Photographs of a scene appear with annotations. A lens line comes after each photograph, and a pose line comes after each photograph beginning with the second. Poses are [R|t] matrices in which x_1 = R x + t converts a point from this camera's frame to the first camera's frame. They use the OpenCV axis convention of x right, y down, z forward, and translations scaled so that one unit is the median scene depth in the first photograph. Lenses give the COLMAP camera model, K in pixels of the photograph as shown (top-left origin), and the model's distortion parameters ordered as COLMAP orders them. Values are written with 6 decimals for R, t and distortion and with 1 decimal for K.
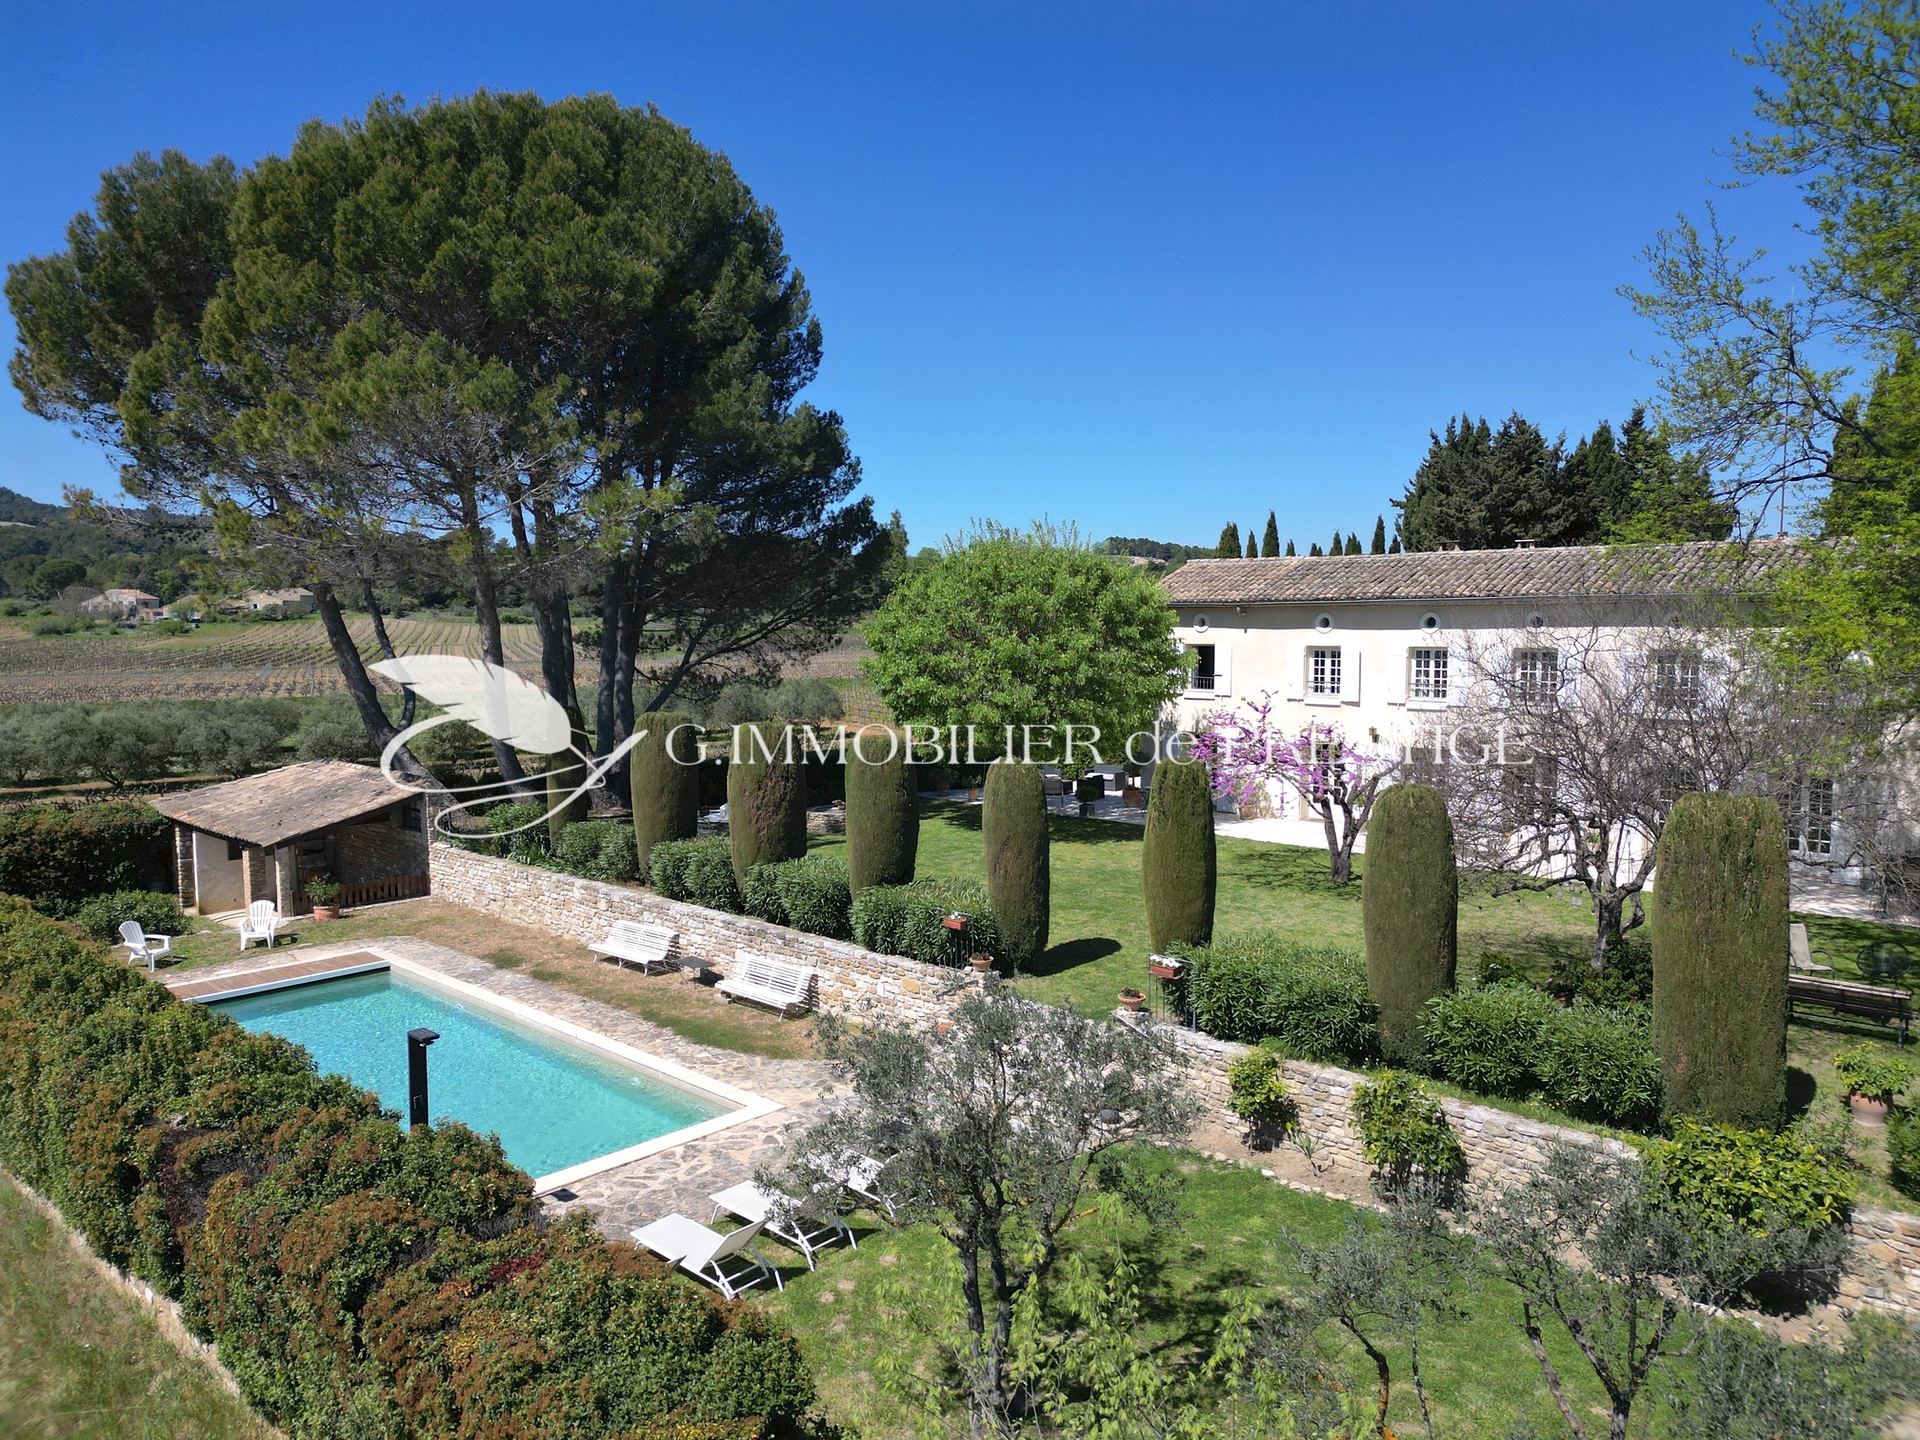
lens RADIAL K [[1331.4, 0, 959.3], [0, 1331.4, 731.0], [0, 0, 1]] dist [0.092002, -0.095723]
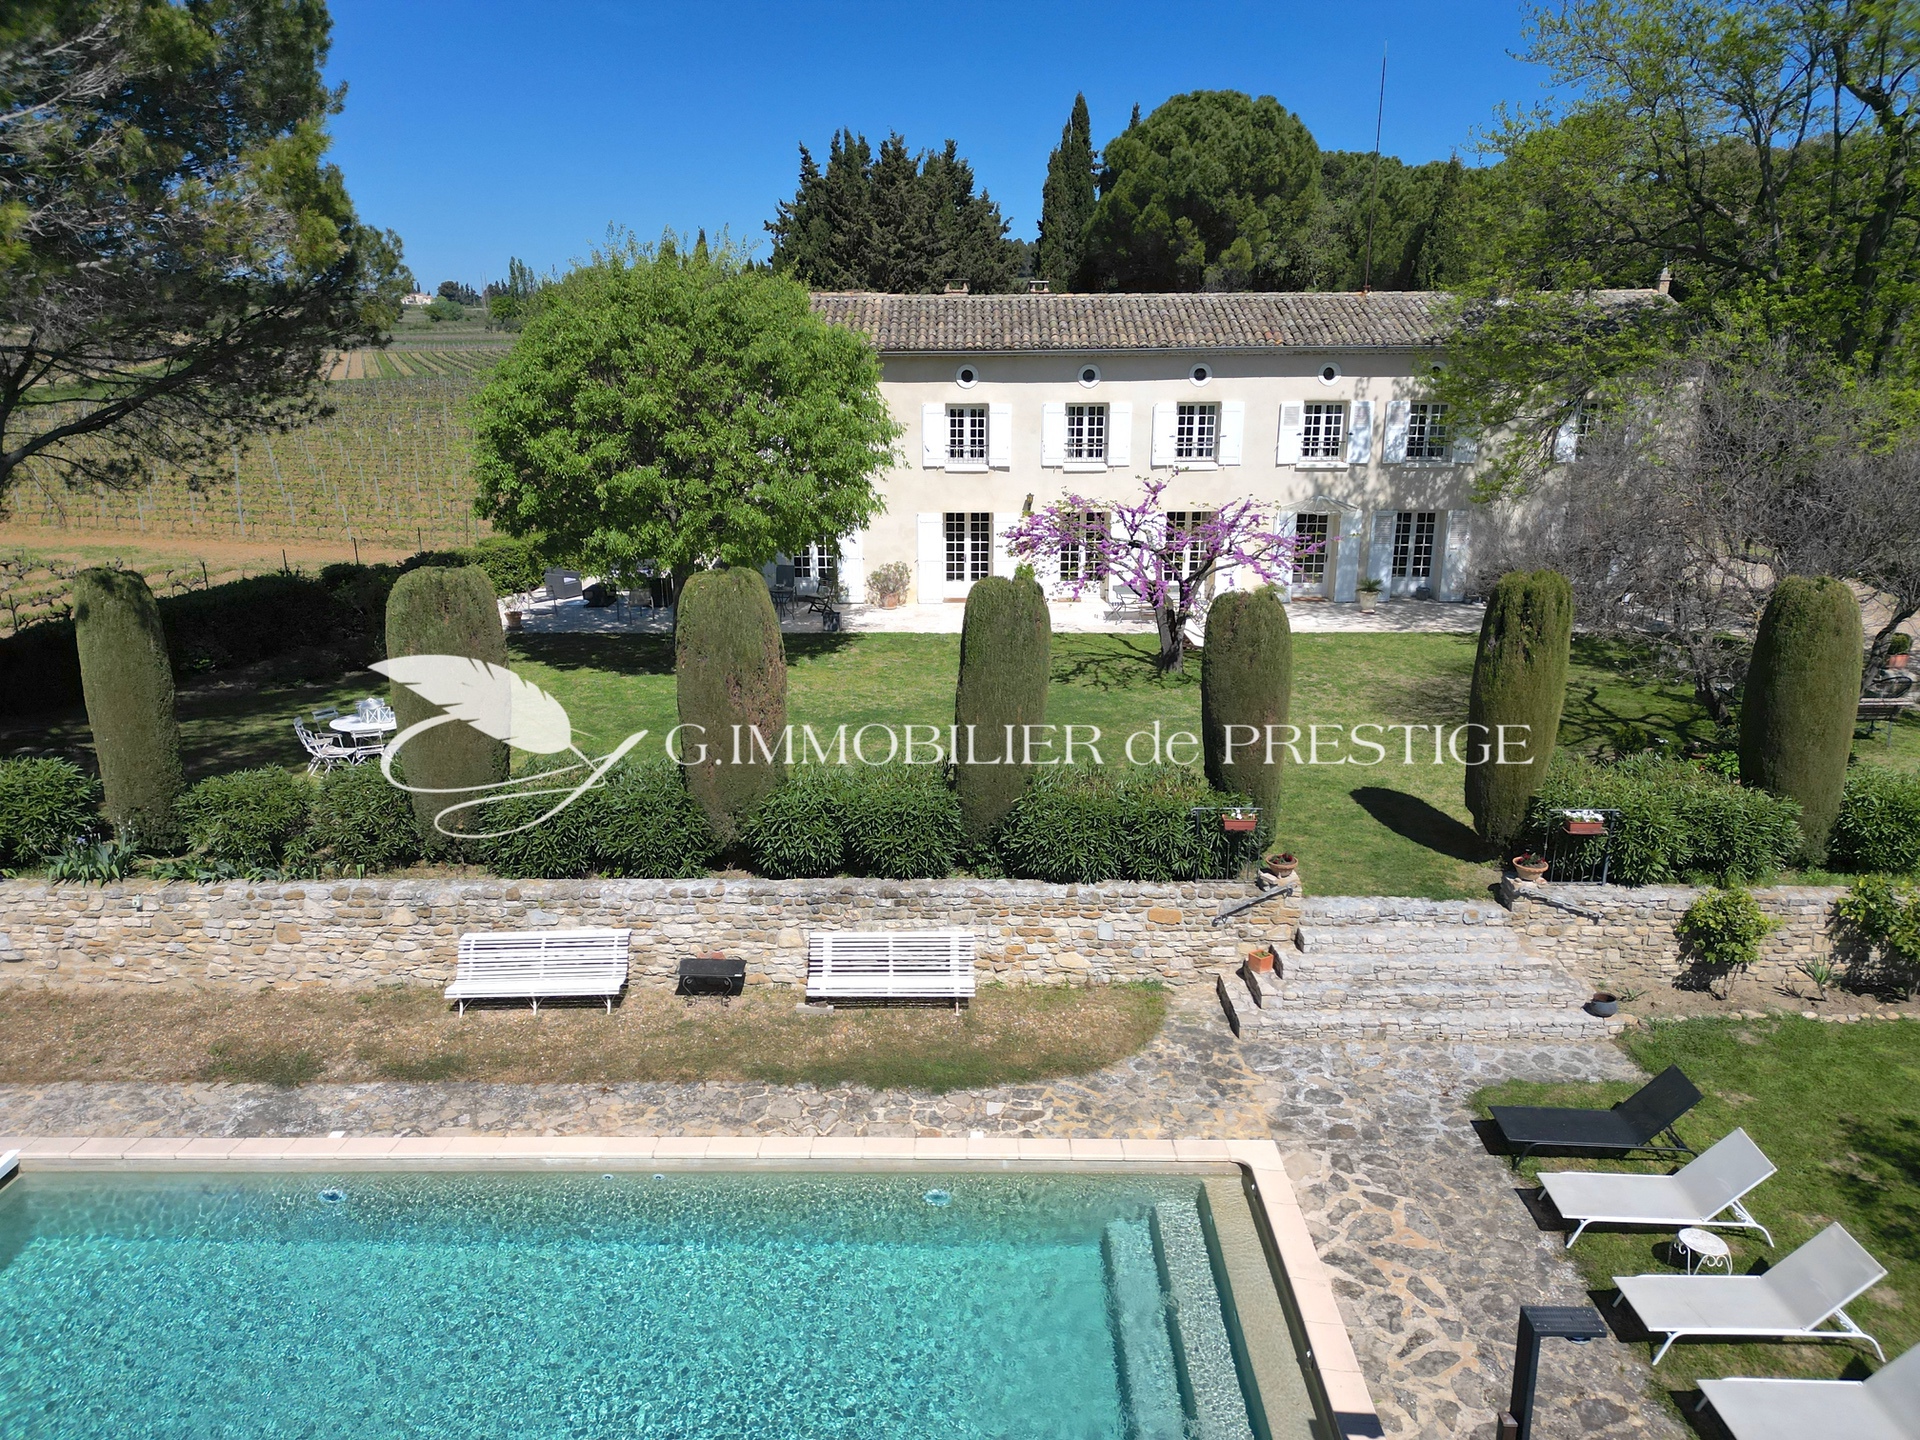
lens RADIAL K [[1331.4, 0, 959.3], [0, 1331.4, 731.0], [0, 0, 1]] dist [0.092002, -0.095723]
pose [[0.732280, -0.190221, 0.653898, -0.483697], [0.058035, 0.974135, 0.218389, -0.063346], [-0.678527, -0.121973, 0.724378, 0.462588]]
